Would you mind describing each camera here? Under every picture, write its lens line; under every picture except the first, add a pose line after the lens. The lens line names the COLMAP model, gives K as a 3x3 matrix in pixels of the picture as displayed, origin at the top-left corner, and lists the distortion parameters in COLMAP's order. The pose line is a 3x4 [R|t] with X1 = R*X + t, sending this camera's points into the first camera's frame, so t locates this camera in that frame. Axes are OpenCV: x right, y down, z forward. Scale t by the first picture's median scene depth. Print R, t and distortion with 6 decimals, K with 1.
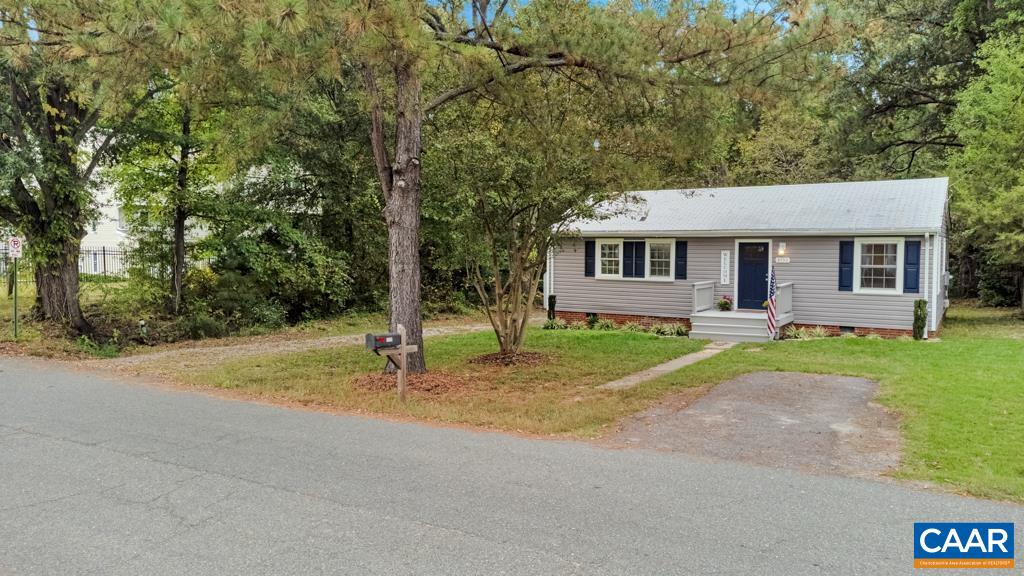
lens RADIAL K [[756.0, 0, 512.0], [0, 756.0, 288.0], [0, 0, 1]] dist [0.039840, 0.008751]
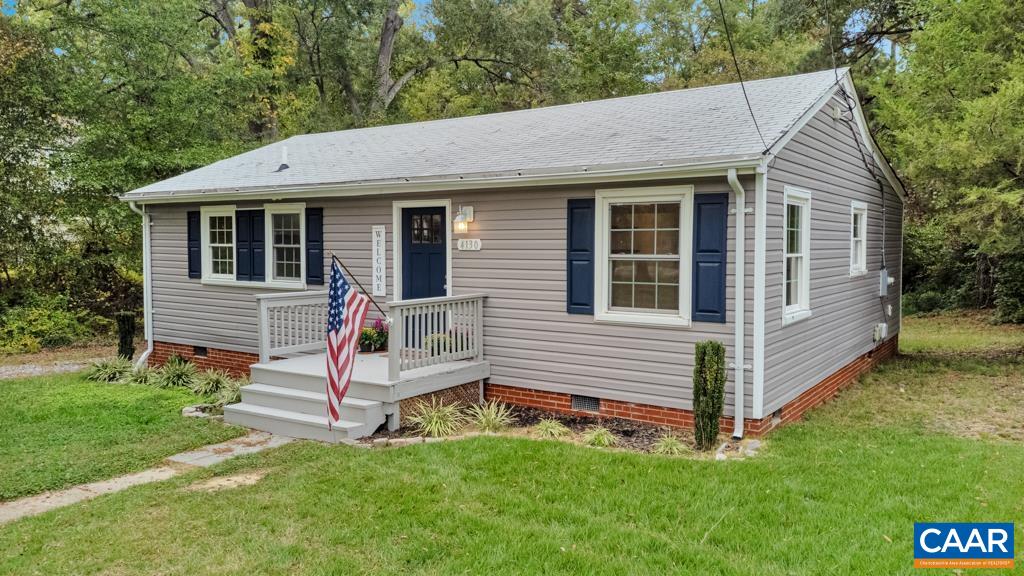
lens RADIAL K [[756.0, 0, 512.0], [0, 756.0, 288.0], [0, 0, 1]] dist [0.039840, 0.008751]
pose [[0.998346, 0.002802, -0.057417, 0.396349], [-0.002702, 0.999995, 0.001807, -0.011054], [0.057422, -0.001649, 0.998349, 0.532990]]
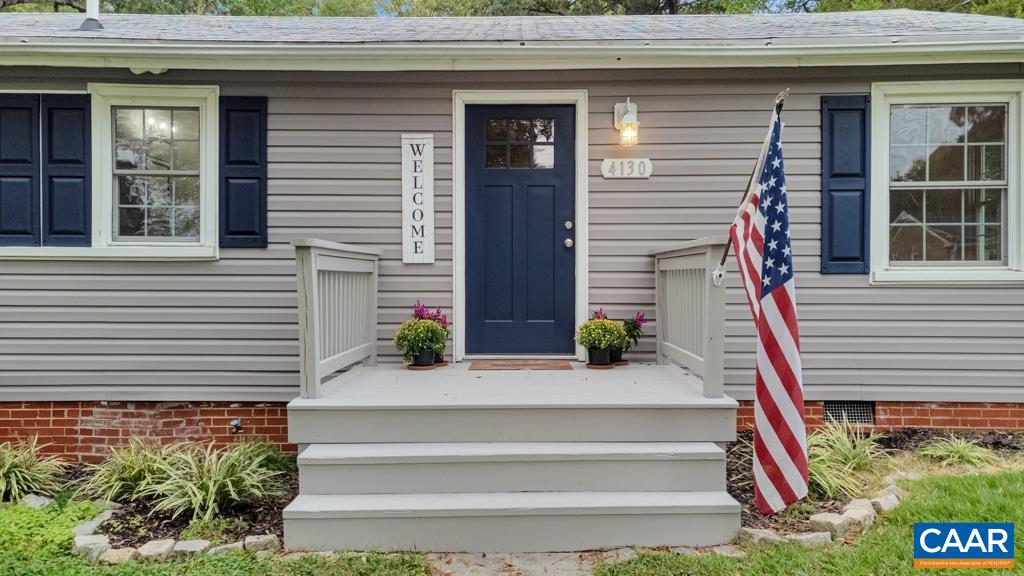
lens RADIAL K [[756.0, 0, 512.0], [0, 756.0, 288.0], [0, 0, 1]] dist [0.039840, 0.008751]
pose [[0.860308, -0.006721, 0.509730, 0.177709], [0.030400, 0.998810, -0.038139, 0.014676], [-0.508867, 0.048307, 0.859488, 0.769029]]
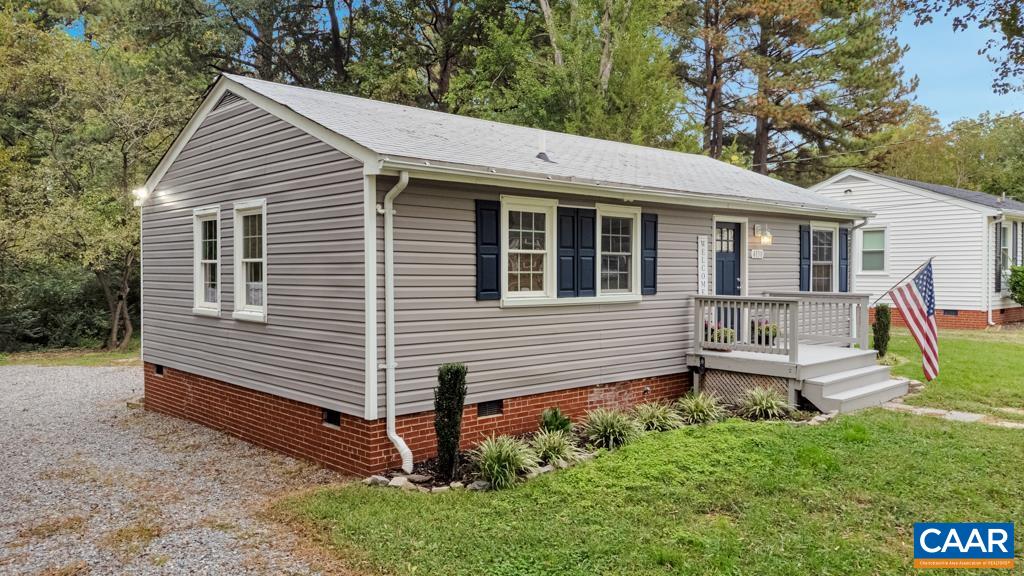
lens RADIAL K [[774.9, 0, 512.0], [0, 774.9, 288.0], [0, 0, 1]] dist [0.006342, 0.005530]
pose [[0.280926, -0.028483, 0.959307, -0.272882], [0.056623, 0.998310, 0.013059, -0.027945], [-0.958058, 0.050650, 0.282064, 0.986140]]
